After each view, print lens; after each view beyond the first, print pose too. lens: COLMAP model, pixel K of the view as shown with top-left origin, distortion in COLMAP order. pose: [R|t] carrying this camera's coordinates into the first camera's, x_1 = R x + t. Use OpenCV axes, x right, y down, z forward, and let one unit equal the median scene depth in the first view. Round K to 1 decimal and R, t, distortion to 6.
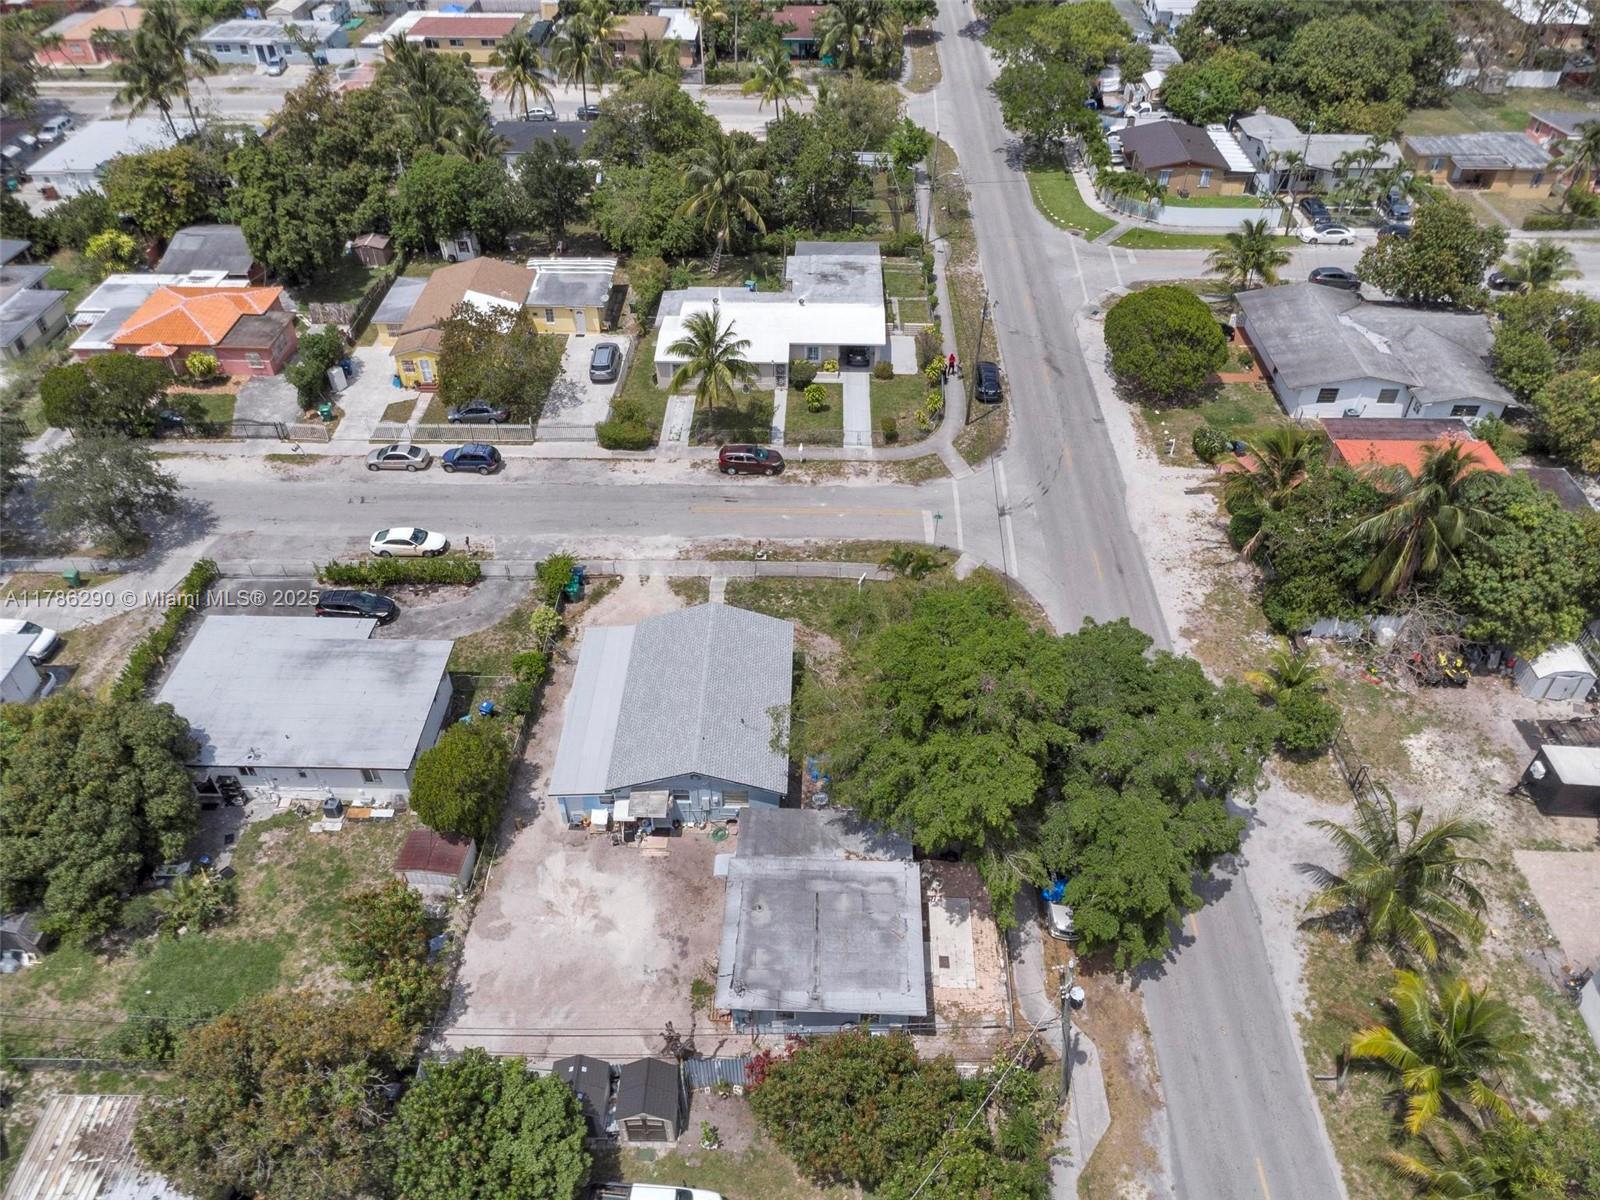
lens RADIAL K [[1159.6, 0, 789.4], [0, 1159.6, 599.7], [0, 0, 1]] dist [0.010300, -0.009190]
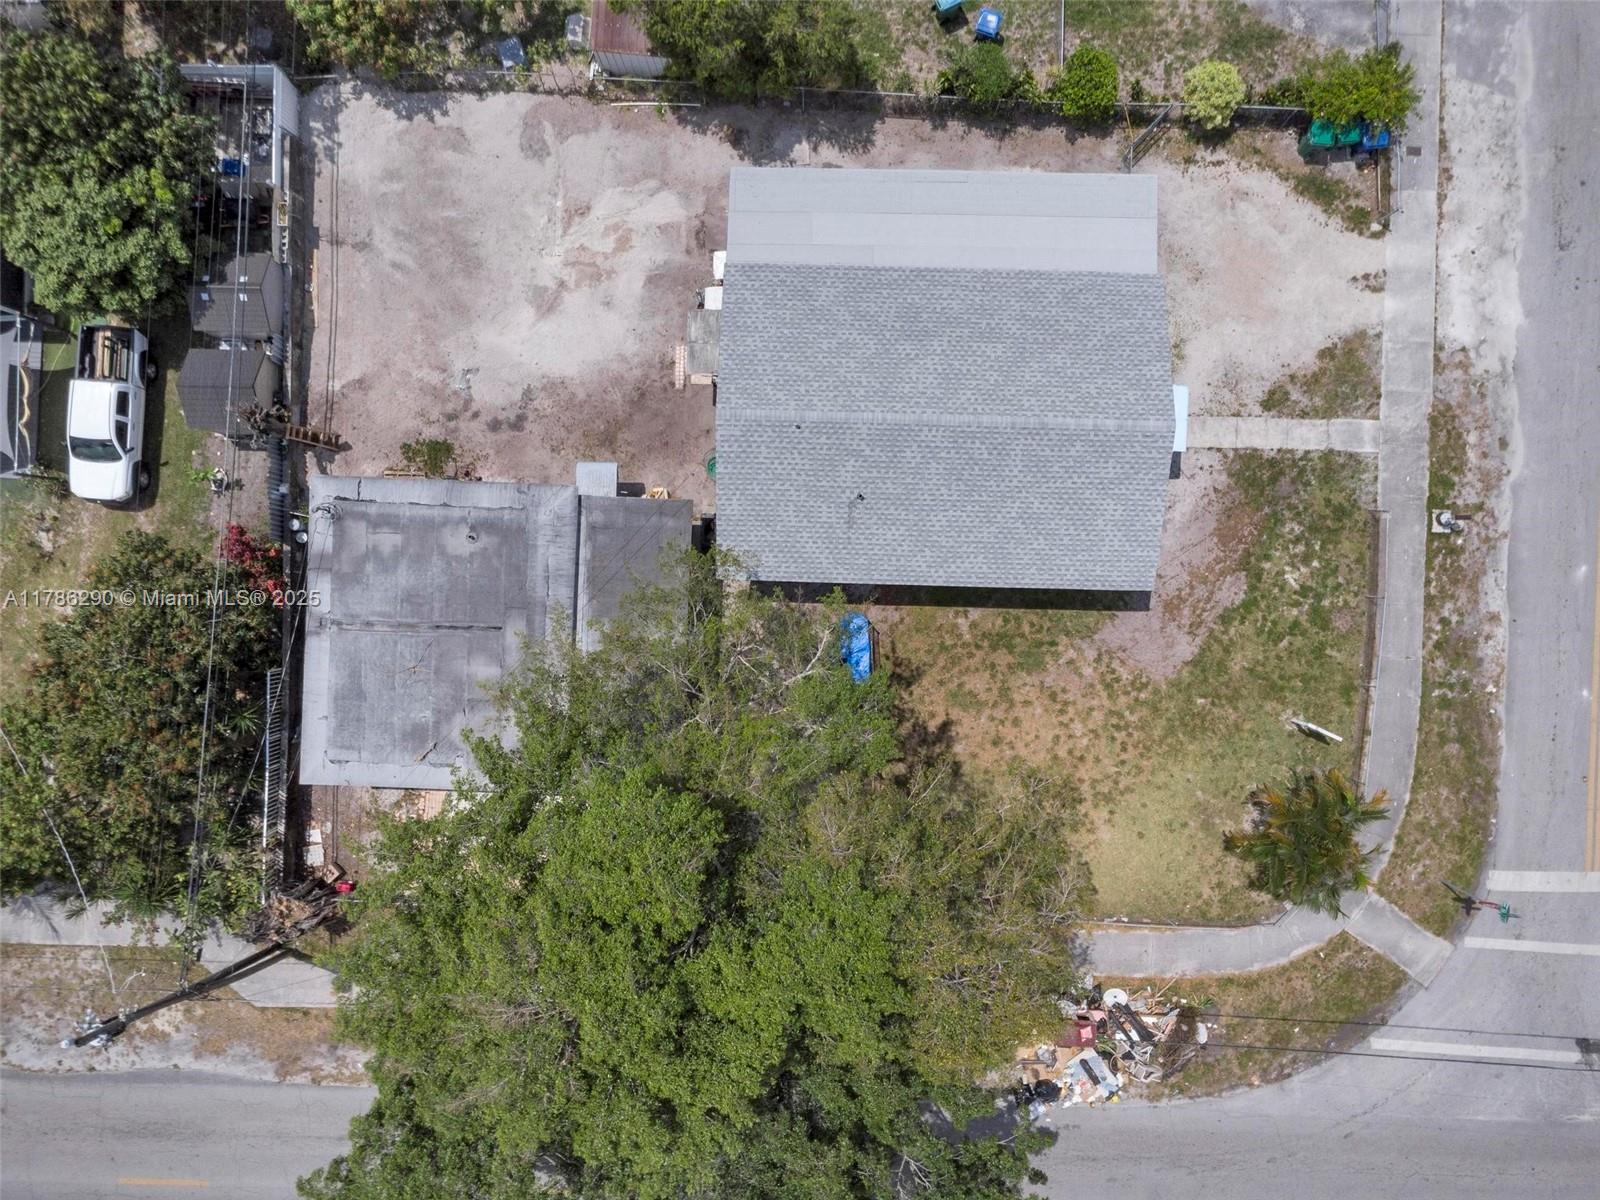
lens RADIAL K [[1159.6, 0, 799.7], [0, 1159.6, 601.2], [0, 0, 1]] dist [0.010300, -0.009190]
pose [[0.002343, 0.999695, 0.024589, -0.004983], [-0.655536, -0.017033, 0.754972, -0.259321], [0.755160, -0.017888, 0.655296, 0.564414]]
